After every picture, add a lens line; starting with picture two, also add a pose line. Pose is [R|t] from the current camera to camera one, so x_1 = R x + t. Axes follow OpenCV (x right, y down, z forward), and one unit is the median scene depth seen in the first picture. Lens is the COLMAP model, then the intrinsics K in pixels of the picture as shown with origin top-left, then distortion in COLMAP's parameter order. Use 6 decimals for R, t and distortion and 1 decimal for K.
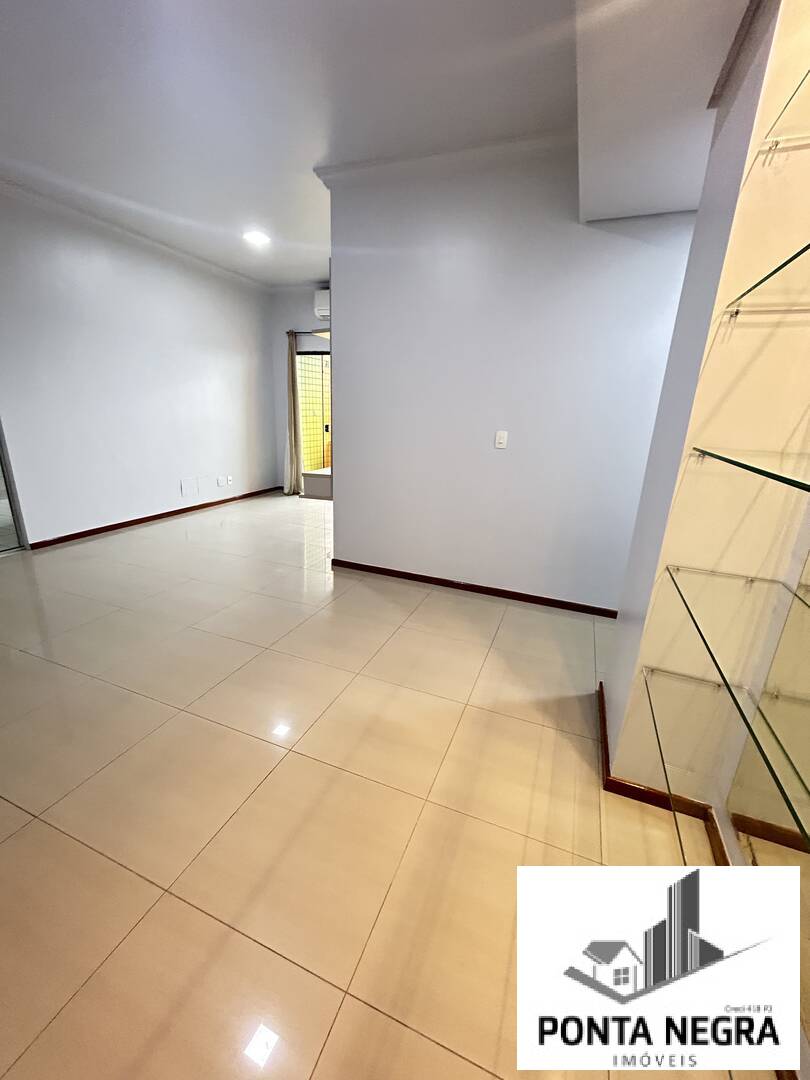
lens RADIAL K [[437.4, 0, 412.5], [0, 437.4, 538.5], [0, 0, 1]] dist [0.000609, 0.000168]
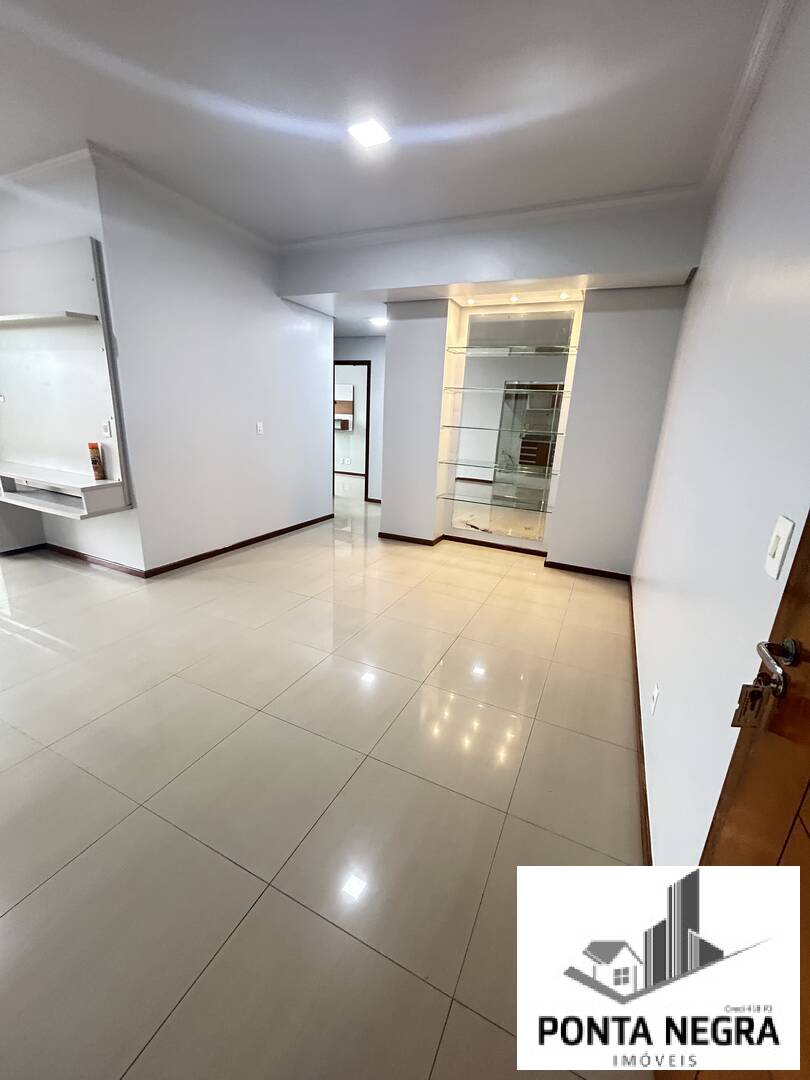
lens RADIAL K [[437.4, 0, 407.6], [0, 437.4, 540.6], [0, 0, 1]] dist [0.000609, 0.000168]
pose [[0.072330, -0.319936, 0.944674, -1.219993], [0.243557, 0.924146, 0.294336, -0.184908], [-0.967186, 0.208793, 0.144767, 0.387127]]
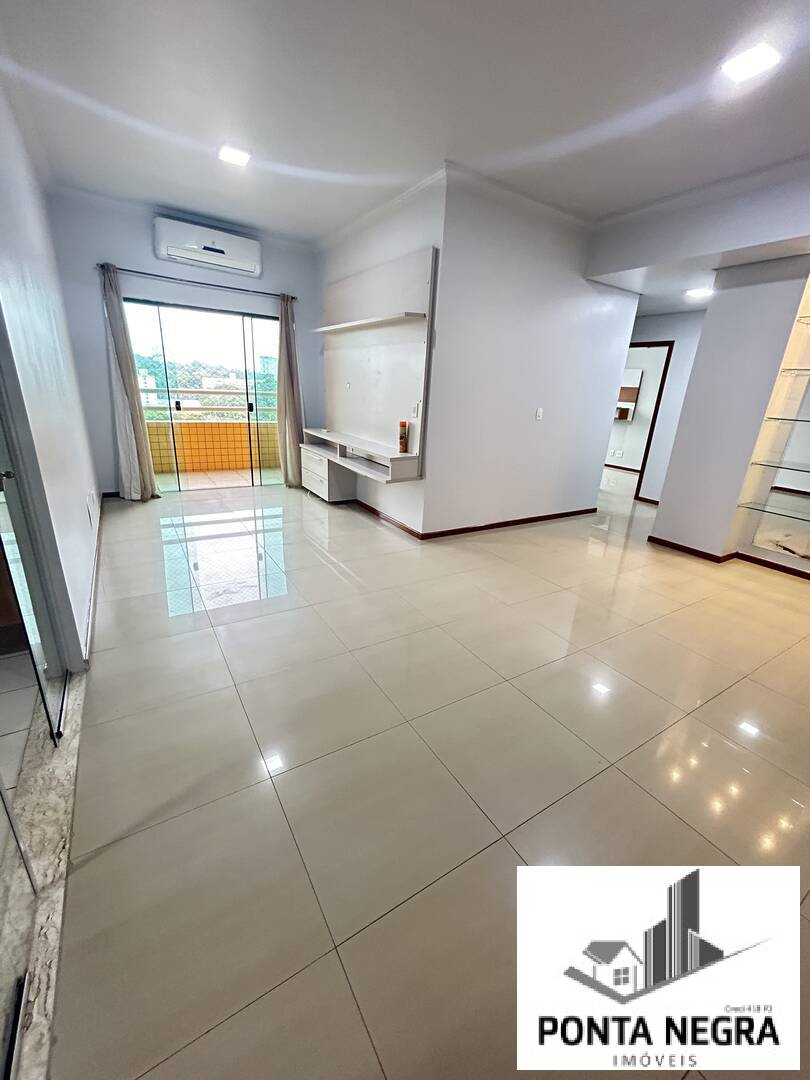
lens RADIAL K [[437.4, 0, 409.6], [0, 437.4, 540.7], [0, 0, 1]] dist [0.000609, 0.000168]
pose [[0.596225, -0.280355, 0.752274, -1.247793], [0.204346, 0.959177, 0.195506, -0.189678], [-0.776375, 0.037159, 0.629175, 0.423240]]
